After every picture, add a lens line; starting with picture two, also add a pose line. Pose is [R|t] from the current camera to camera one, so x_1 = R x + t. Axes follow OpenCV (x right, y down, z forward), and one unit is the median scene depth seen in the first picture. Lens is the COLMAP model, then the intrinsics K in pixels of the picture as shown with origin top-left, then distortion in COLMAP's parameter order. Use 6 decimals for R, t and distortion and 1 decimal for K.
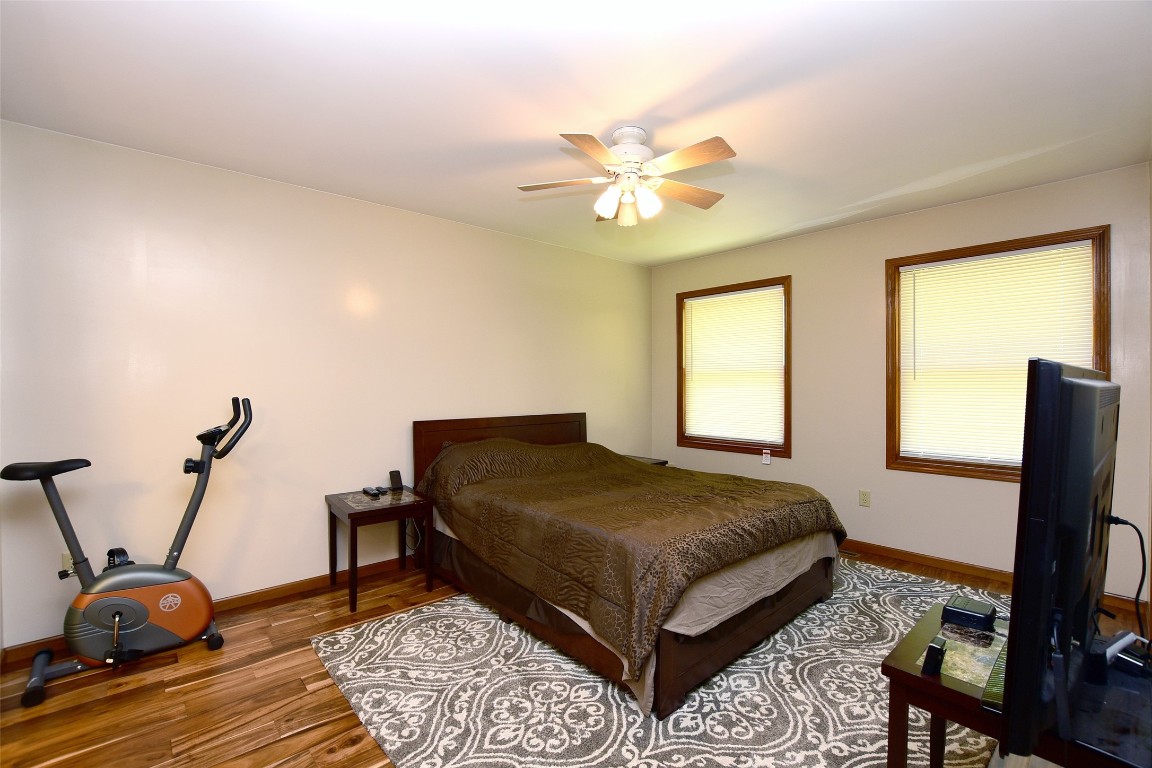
lens RADIAL K [[513.9, 0, 568.1], [0, 513.9, 385.4], [0, 0, 1]] dist [-0.034157, 0.003821]
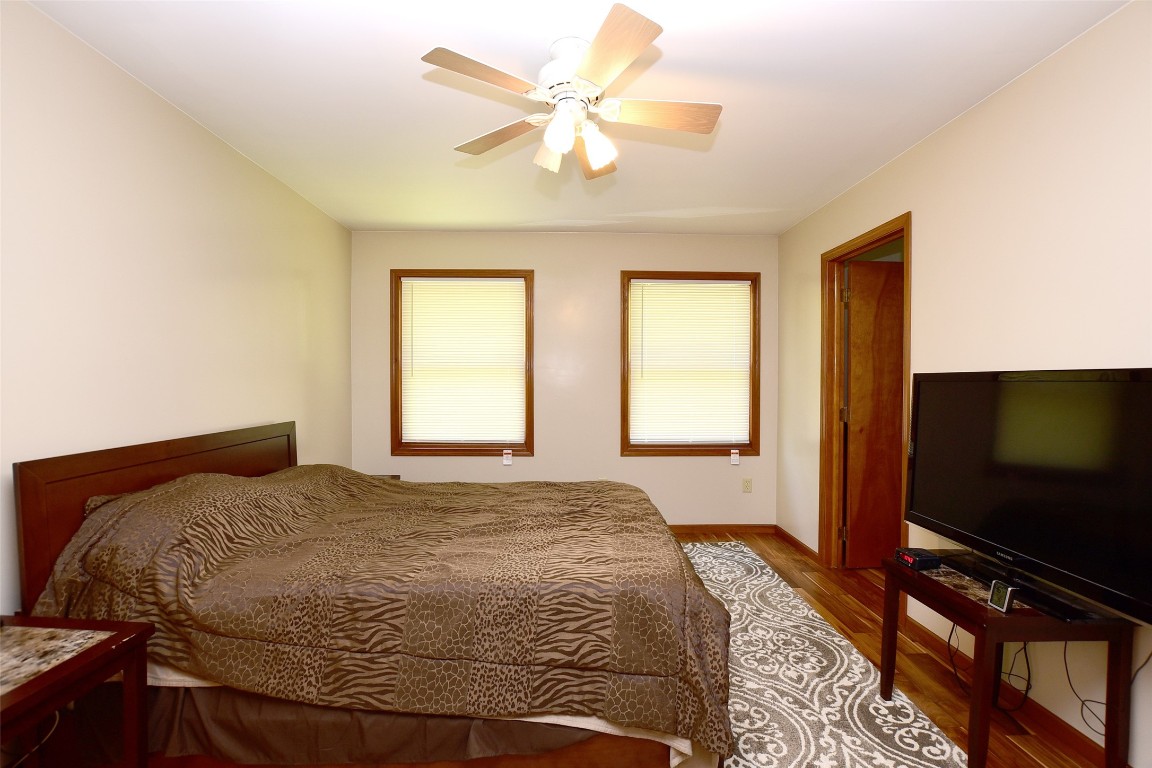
lens RADIAL K [[513.9, 0, 577.3], [0, 513.9, 385.5], [0, 0, 1]] dist [-0.034157, 0.003821]
pose [[0.633727, -0.003526, 0.773549, -0.325681], [-0.003567, 0.999966, 0.007480, -0.001441], [-0.773549, -0.007500, 0.633692, 0.360584]]
